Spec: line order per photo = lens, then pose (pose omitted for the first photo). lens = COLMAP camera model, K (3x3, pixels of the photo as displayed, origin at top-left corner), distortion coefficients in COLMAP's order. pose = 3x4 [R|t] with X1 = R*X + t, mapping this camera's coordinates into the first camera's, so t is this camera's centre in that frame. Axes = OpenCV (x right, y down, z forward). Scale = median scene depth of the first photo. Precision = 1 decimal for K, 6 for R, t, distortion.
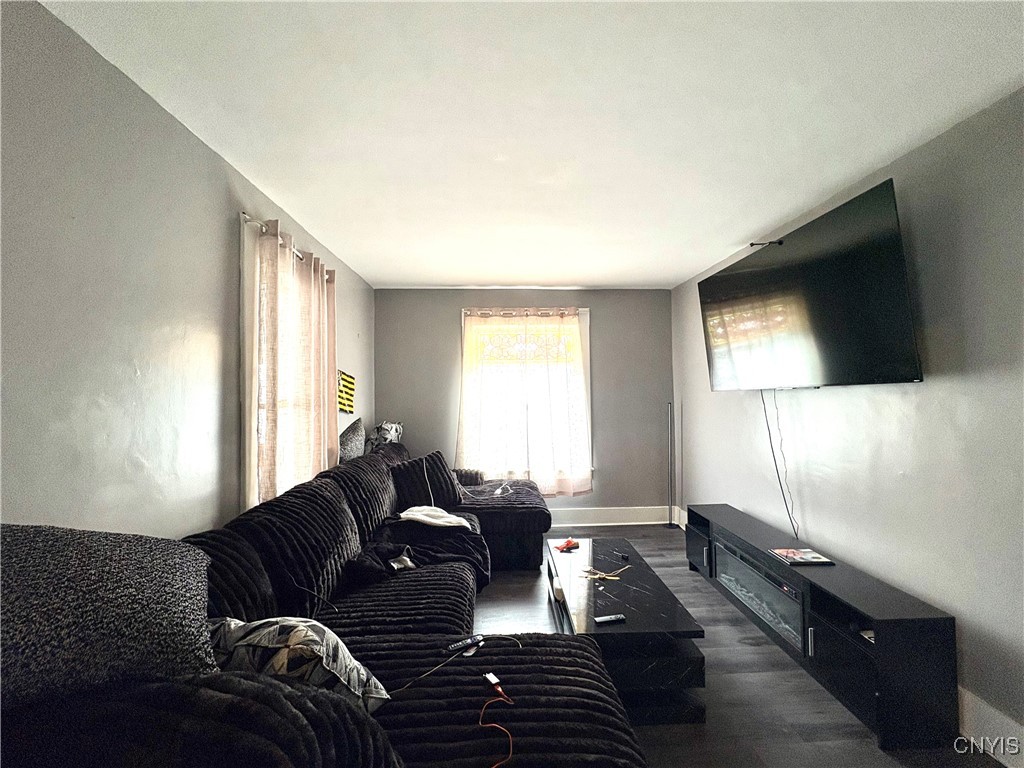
lens RADIAL K [[405.3, 0, 512.5], [0, 405.3, 384.6], [0, 0, 1]] dist [-0.000499, 0.000334]
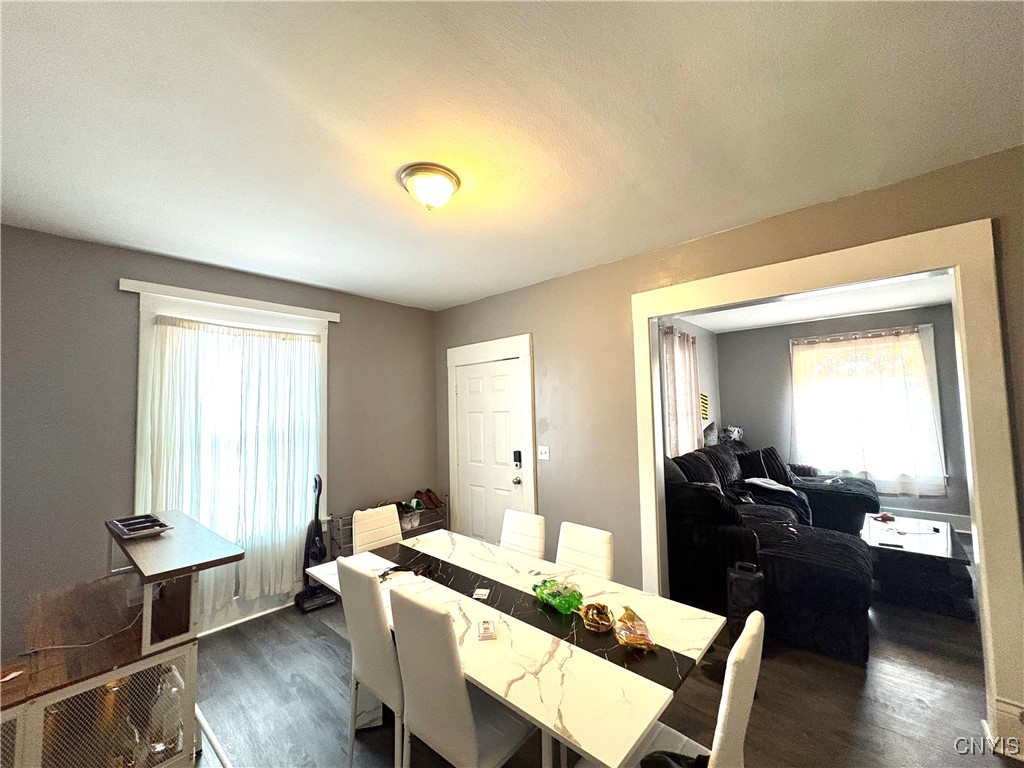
lens RADIAL K [[405.3, 0, 512.5], [0, 405.3, 384.6], [0, 0, 1]] dist [-0.000499, 0.000334]
pose [[0.714314, -0.047128, -0.698236, 0.174991], [0.028562, 0.998862, -0.038199, -0.025519], [0.699242, 0.007343, 0.714847, -0.676539]]
